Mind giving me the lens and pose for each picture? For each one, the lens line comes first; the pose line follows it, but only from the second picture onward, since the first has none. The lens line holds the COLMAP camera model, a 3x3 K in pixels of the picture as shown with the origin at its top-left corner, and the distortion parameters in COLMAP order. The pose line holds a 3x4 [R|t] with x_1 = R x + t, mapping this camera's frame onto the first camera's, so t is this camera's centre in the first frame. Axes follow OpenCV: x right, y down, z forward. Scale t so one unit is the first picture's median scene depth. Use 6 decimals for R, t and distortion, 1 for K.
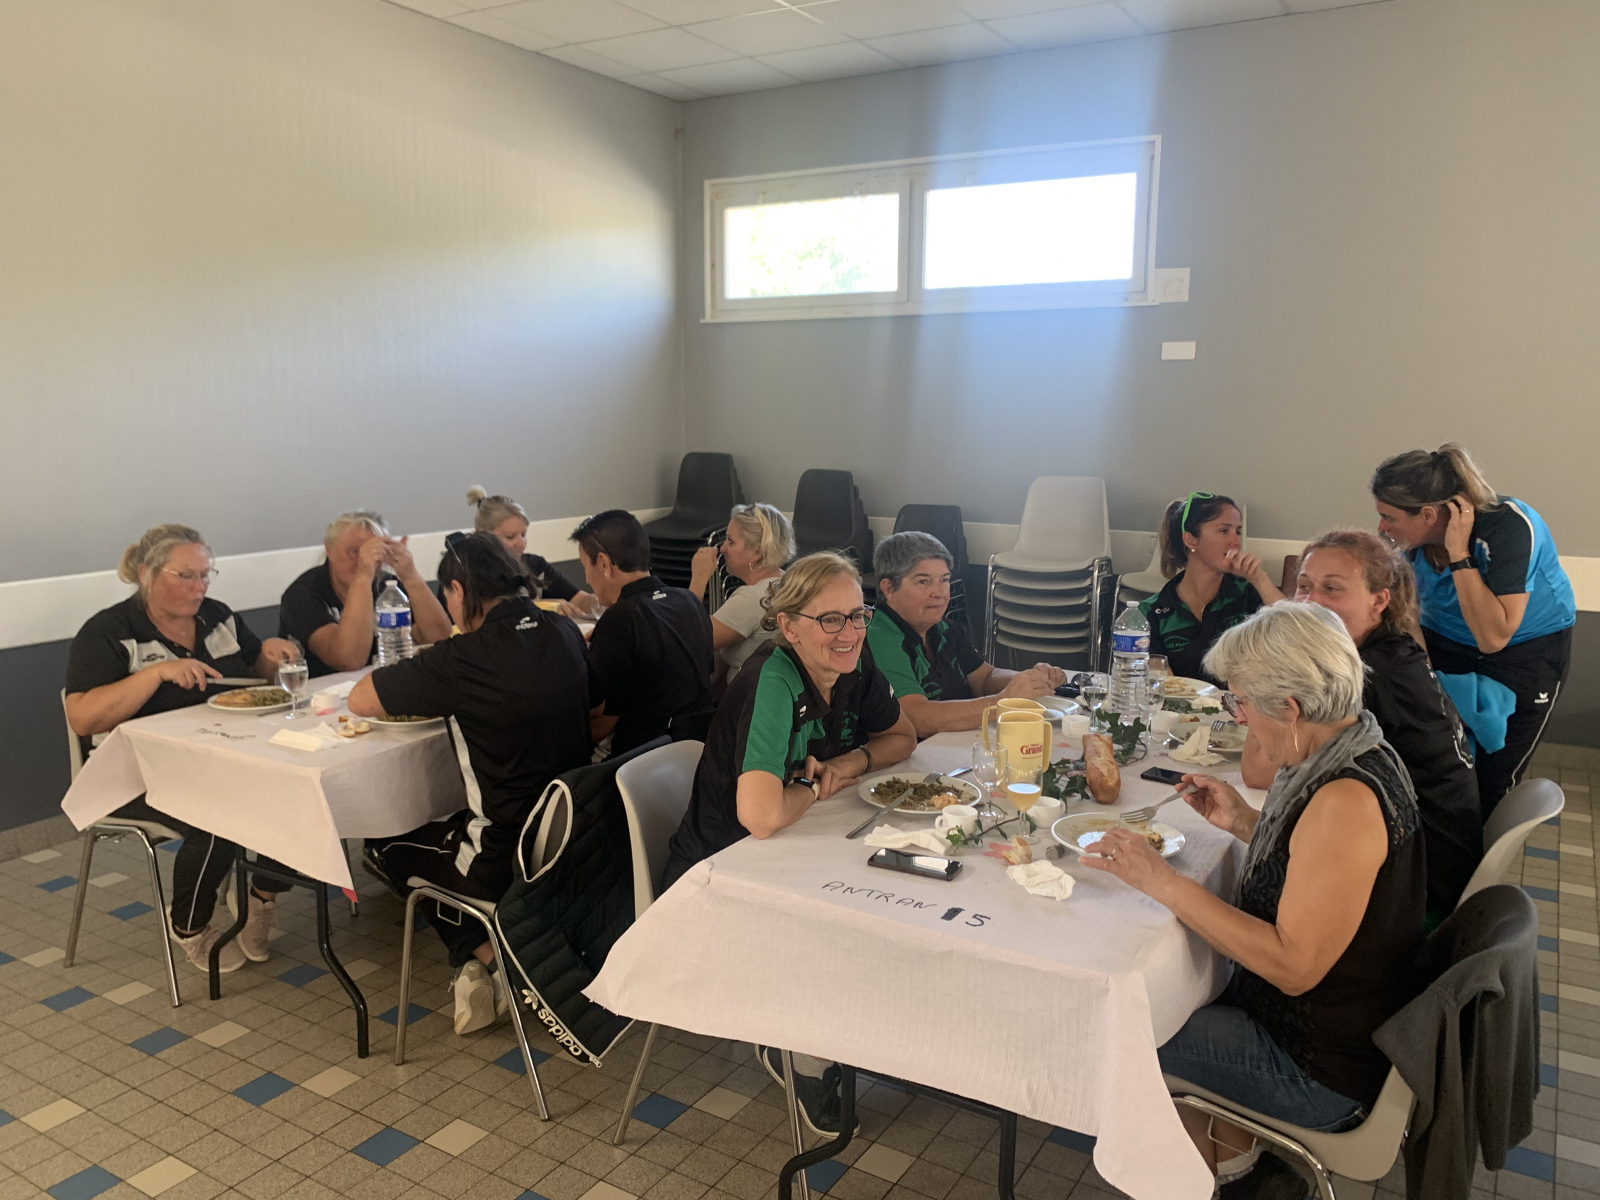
lens RADIAL K [[1229.4, 0, 749.4], [0, 1229.4, 604.6], [0, 0, 1]] dist [0.006439, -0.006241]
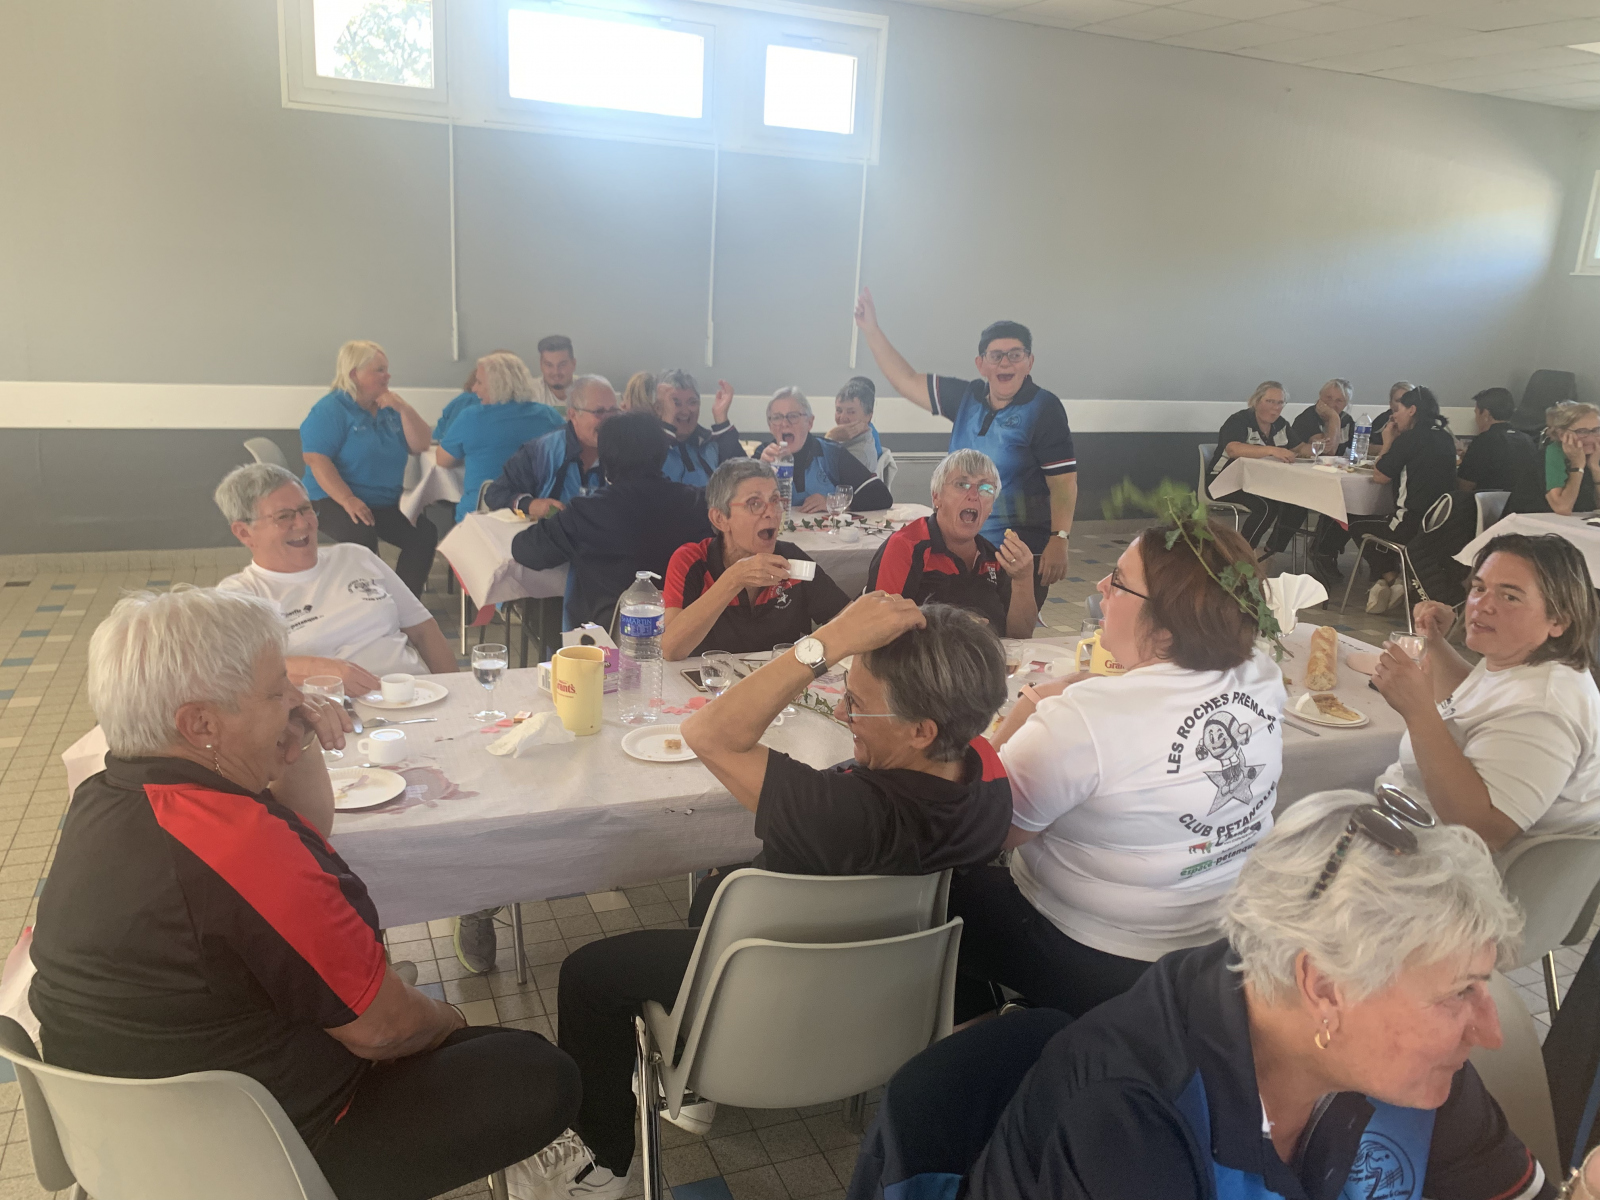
lens RADIAL K [[1238.4, 0, 763.4], [0, 1238.4, 549.4], [0, 0, 1]] dist [0.013443, 0.001320]
pose [[0.817507, 0.165229, -0.551708, 0.110878], [-0.142689, 0.986203, 0.083920, 0.218639], [0.557962, 0.010117, 0.829805, -1.698895]]
